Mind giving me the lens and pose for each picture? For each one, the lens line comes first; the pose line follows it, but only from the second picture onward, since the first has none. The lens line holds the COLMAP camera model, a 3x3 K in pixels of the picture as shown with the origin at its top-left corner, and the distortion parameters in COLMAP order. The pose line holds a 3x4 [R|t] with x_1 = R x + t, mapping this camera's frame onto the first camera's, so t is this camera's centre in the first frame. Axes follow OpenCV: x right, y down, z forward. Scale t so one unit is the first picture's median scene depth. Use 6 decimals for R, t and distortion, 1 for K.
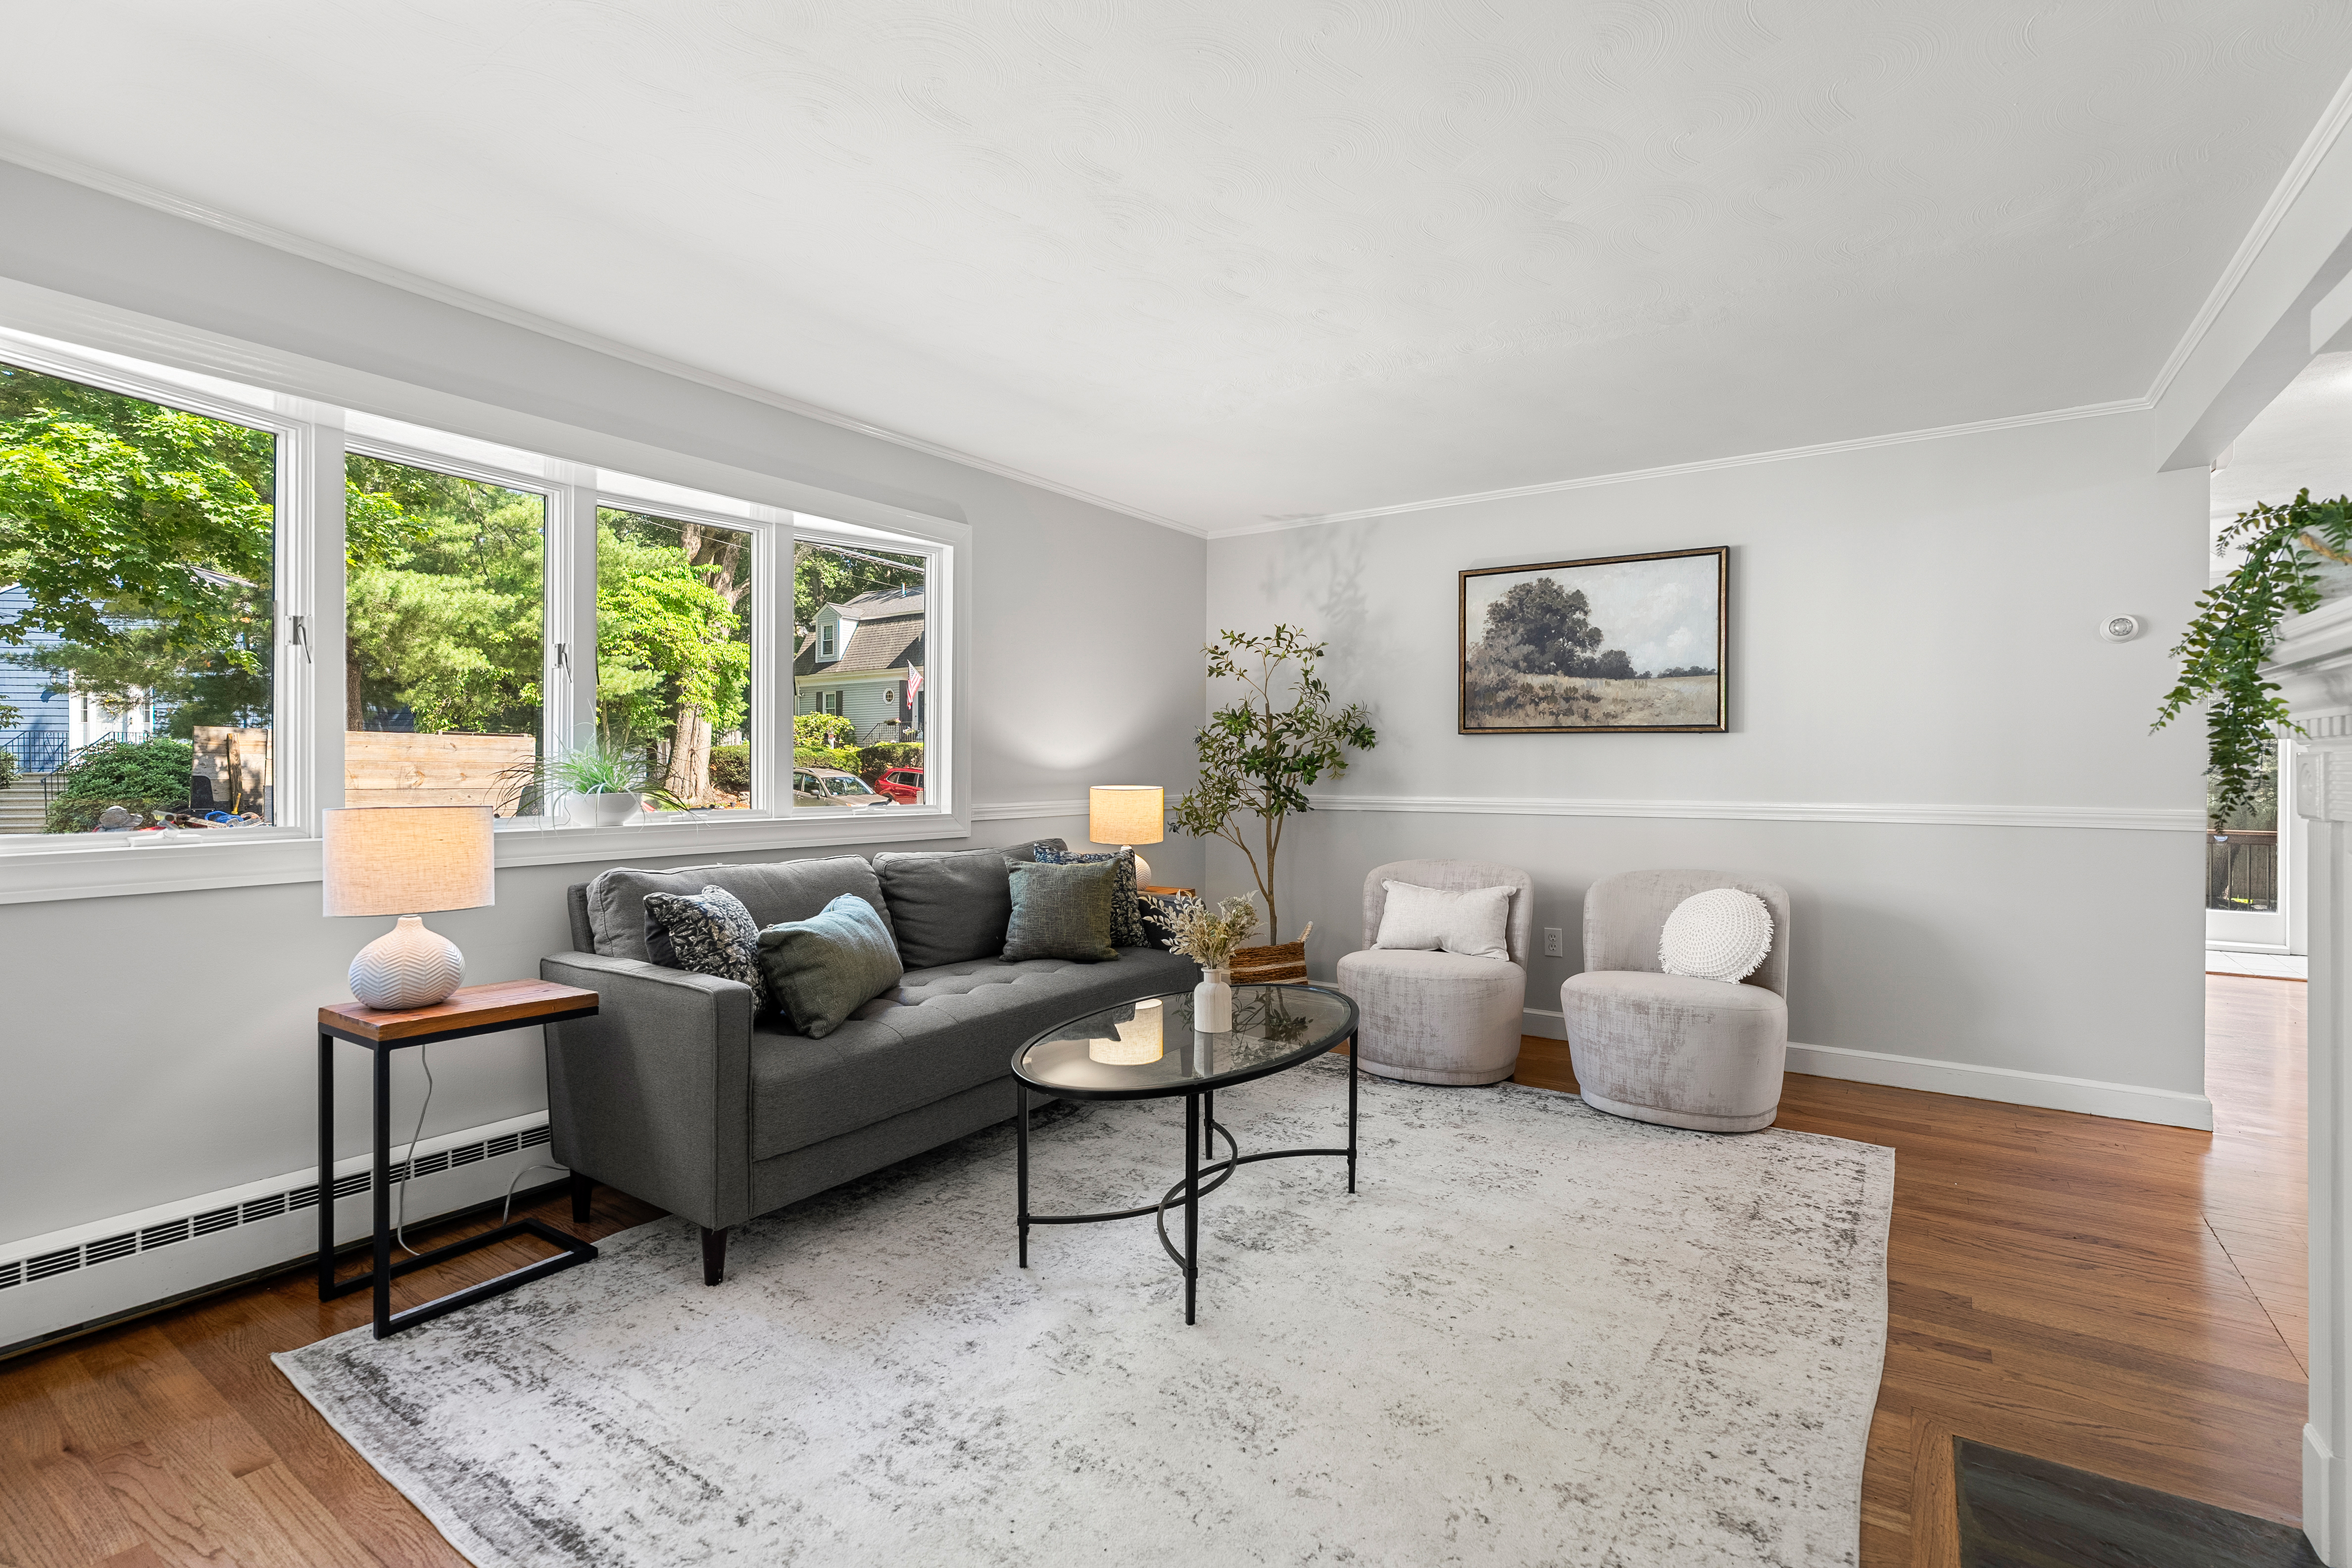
lens RADIAL K [[1075.2, 0, 1174.3], [0, 1075.2, 767.3], [0, 0, 1]] dist [-0.006750, 0.002684]
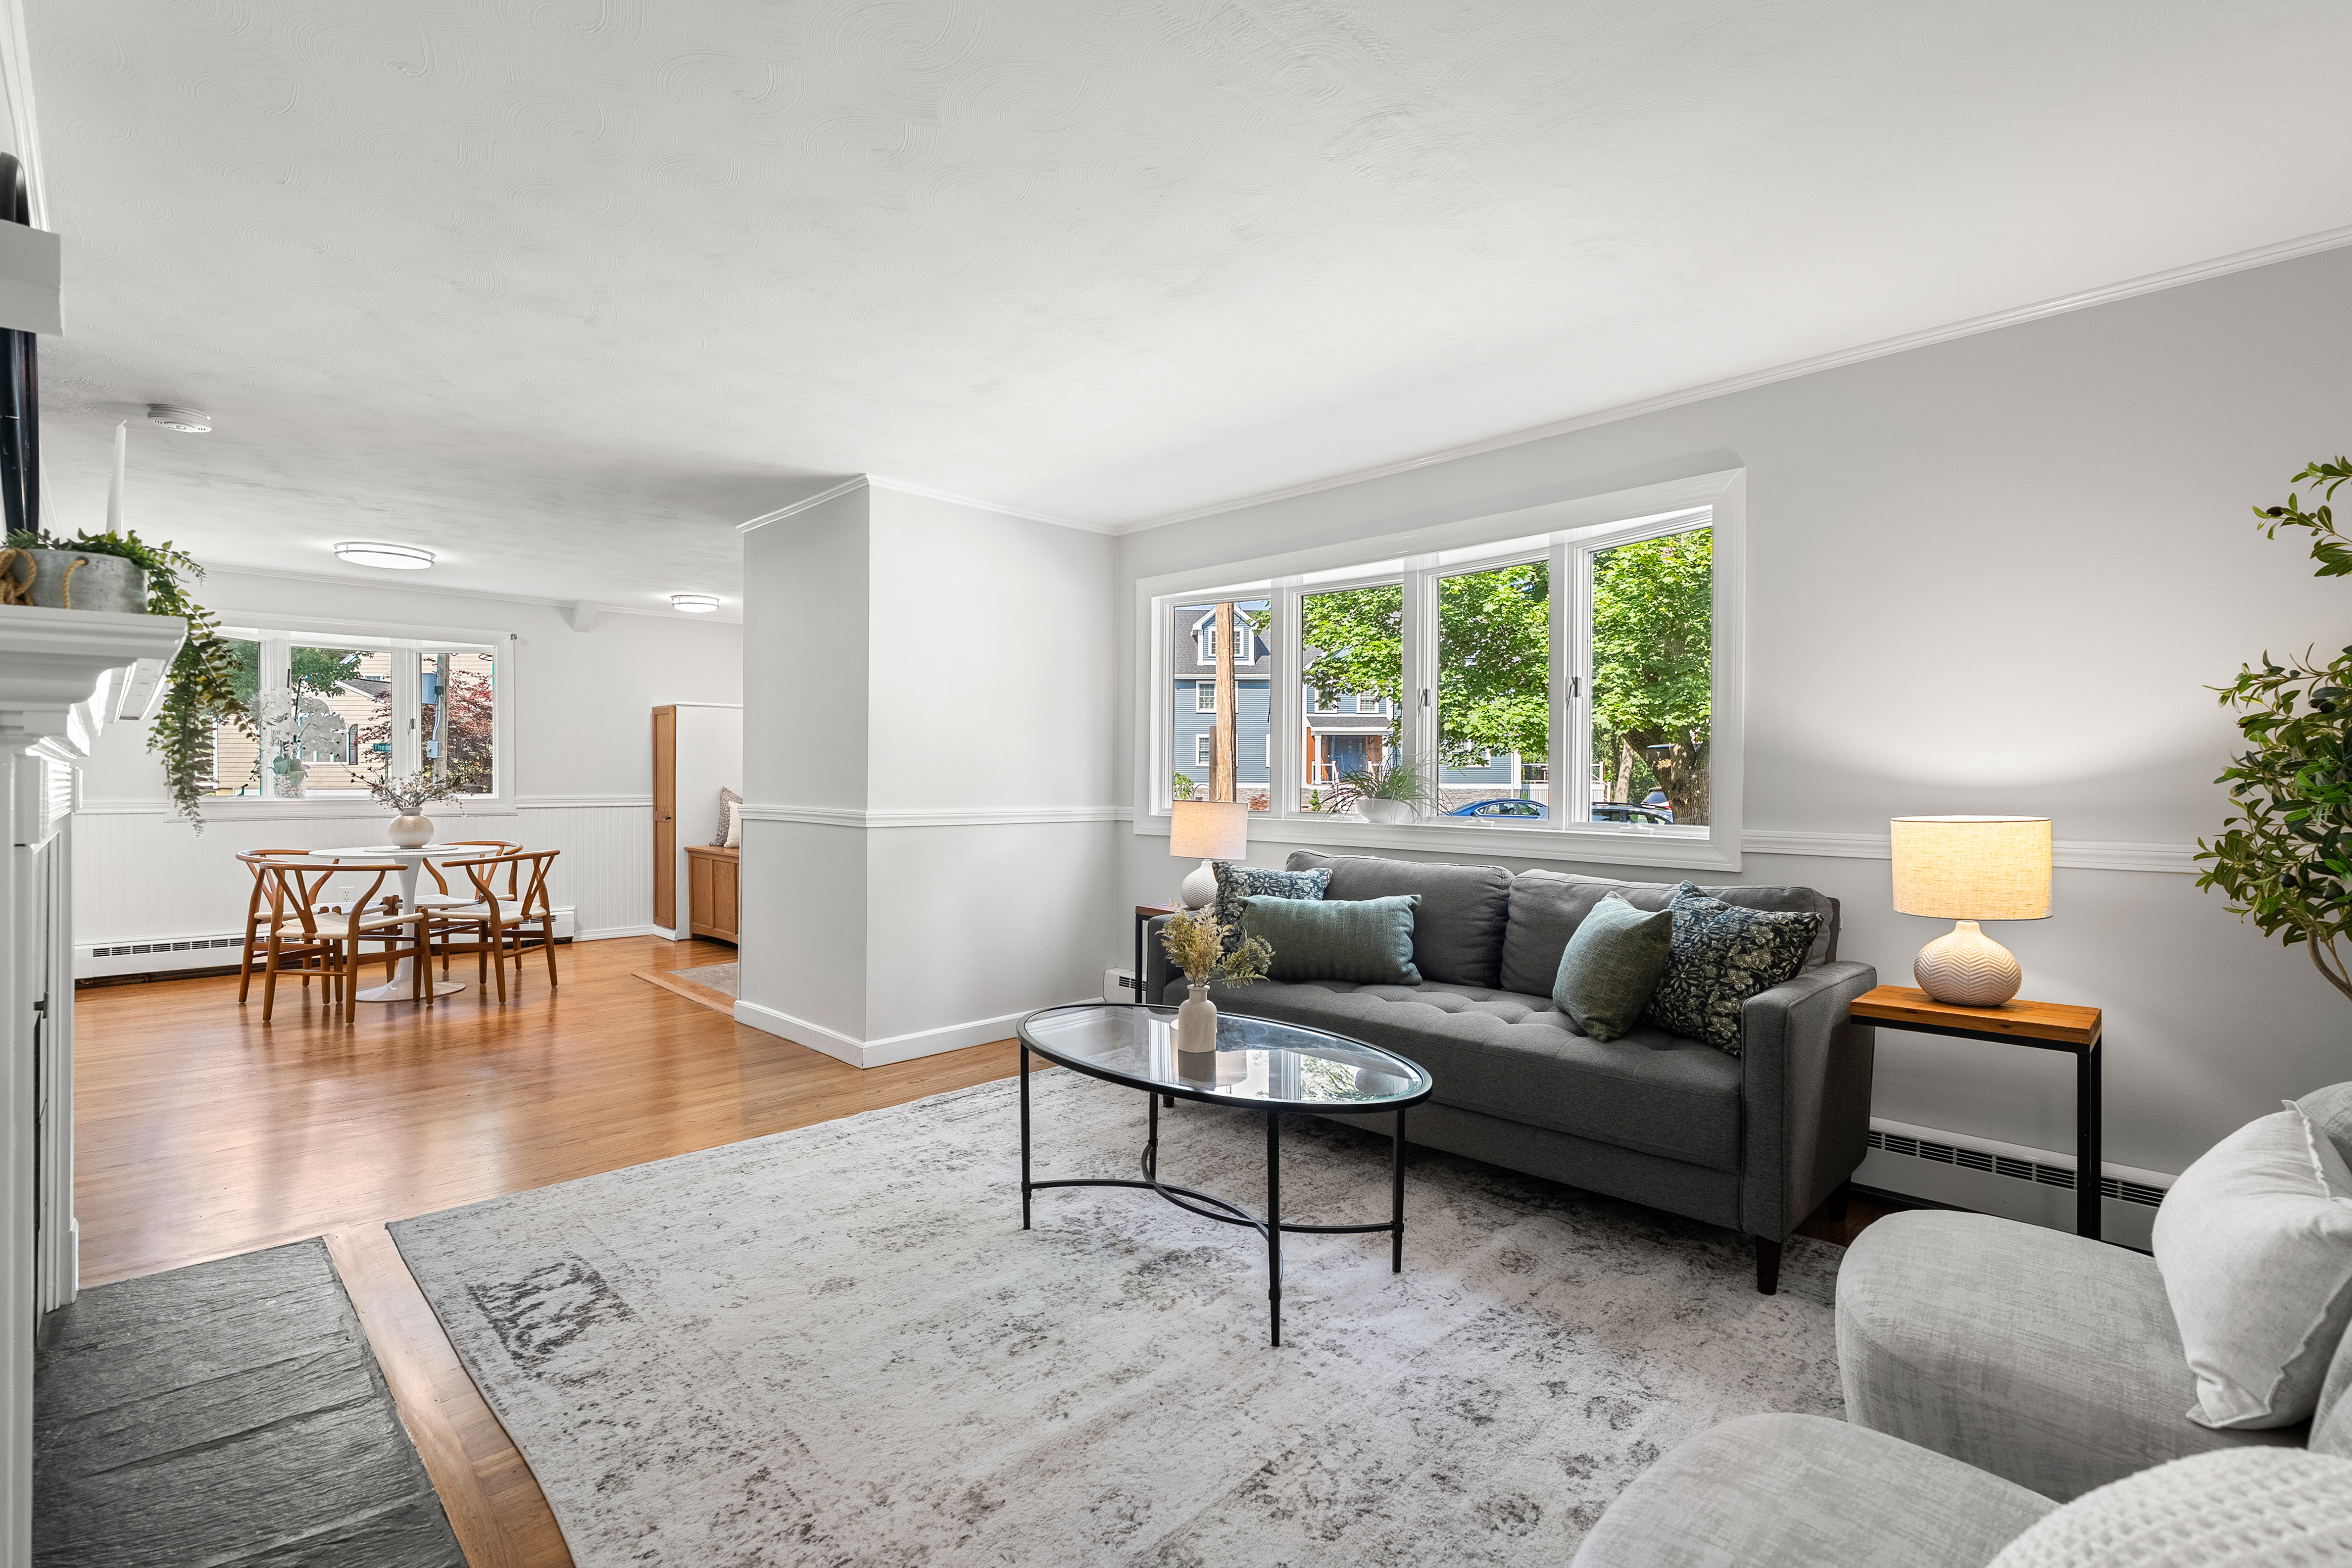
lens RADIAL K [[1075.2, 0, 1183.7], [0, 1075.2, 783.1], [0, 0, 1]] dist [-0.006750, 0.002684]
pose [[-0.183696, 0.005147, -0.982970, 0.607022], [-0.003683, 0.999976, 0.005924, -0.002026], [0.982976, 0.004709, -0.183672, 0.711713]]
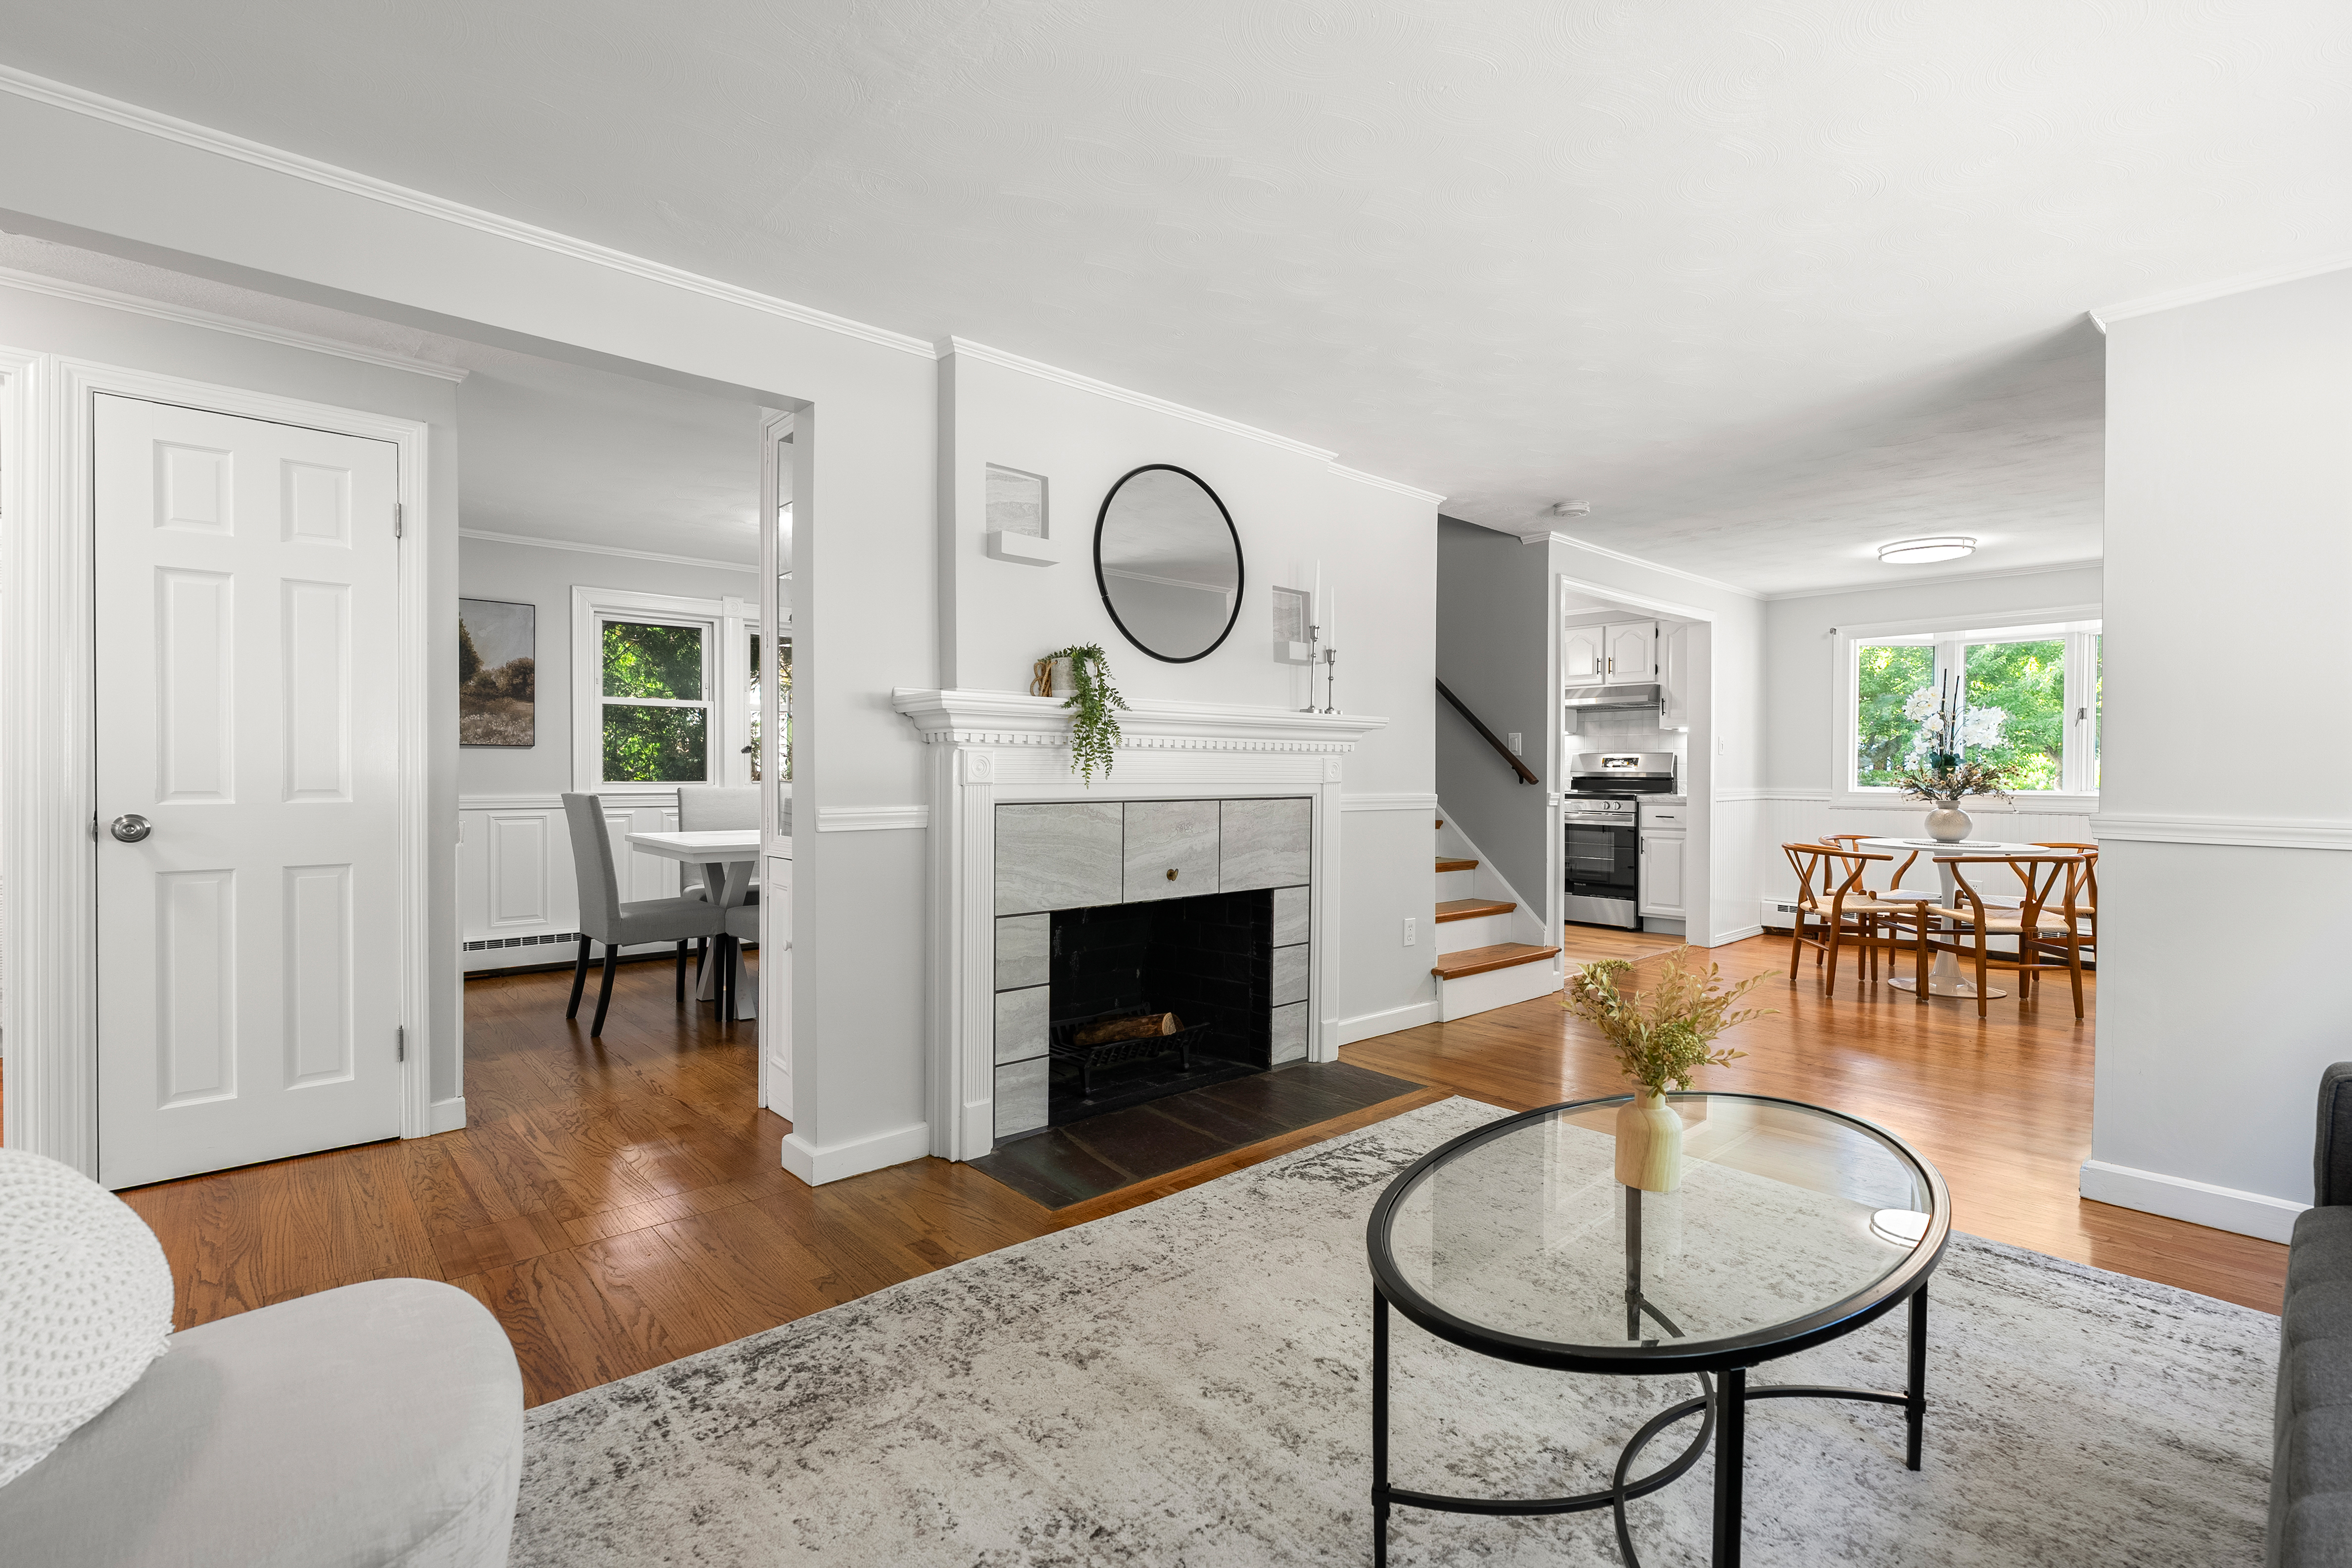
lens RADIAL K [[1075.2, 0, 1173.3], [0, 1075.2, 779.7], [0, 0, 1]] dist [-0.006750, 0.002684]
pose [[-0.972414, -0.009413, 0.233072, 0.096679], [-0.007298, 0.999924, 0.009937, 0.006499], [-0.233148, 0.007962, -0.972409, 1.009881]]
